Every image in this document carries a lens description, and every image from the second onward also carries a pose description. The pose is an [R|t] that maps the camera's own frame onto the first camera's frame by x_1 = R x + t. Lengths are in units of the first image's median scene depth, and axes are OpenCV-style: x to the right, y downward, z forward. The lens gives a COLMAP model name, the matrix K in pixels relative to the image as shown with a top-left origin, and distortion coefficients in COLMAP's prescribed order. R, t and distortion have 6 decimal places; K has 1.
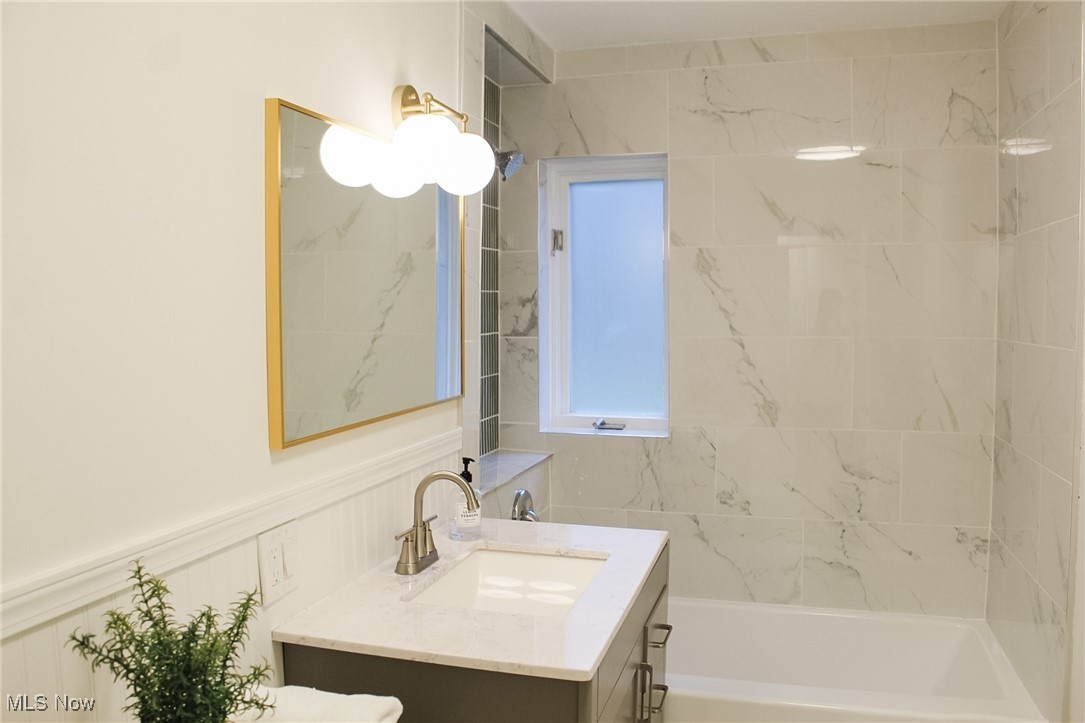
lens RADIAL K [[956.3, 0, 550.0], [0, 956.3, 352.2], [0, 0, 1]] dist [-0.148458, 0.129935]
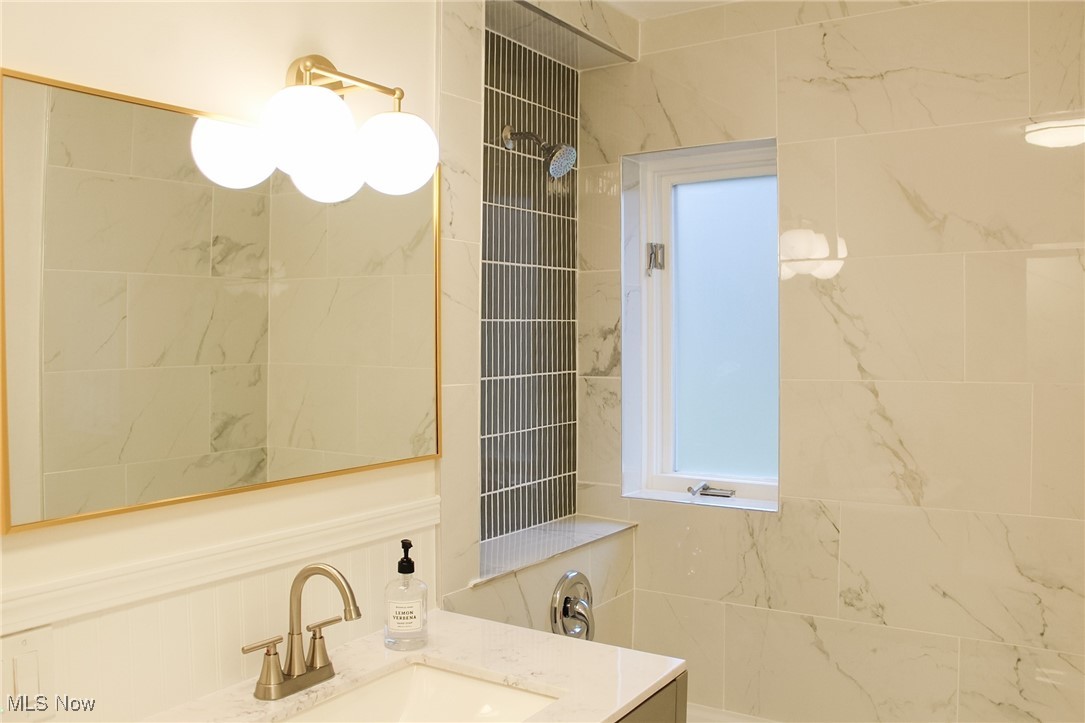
lens RADIAL K [[956.3, 0, 553.5], [0, 956.3, 352.1], [0, 0, 1]] dist [-0.148458, 0.129935]
pose [[0.952399, 0.004693, -0.304817, 0.188159], [-0.013654, 0.999535, -0.027274, -0.015029], [0.304547, 0.030137, 0.952020, 0.232970]]
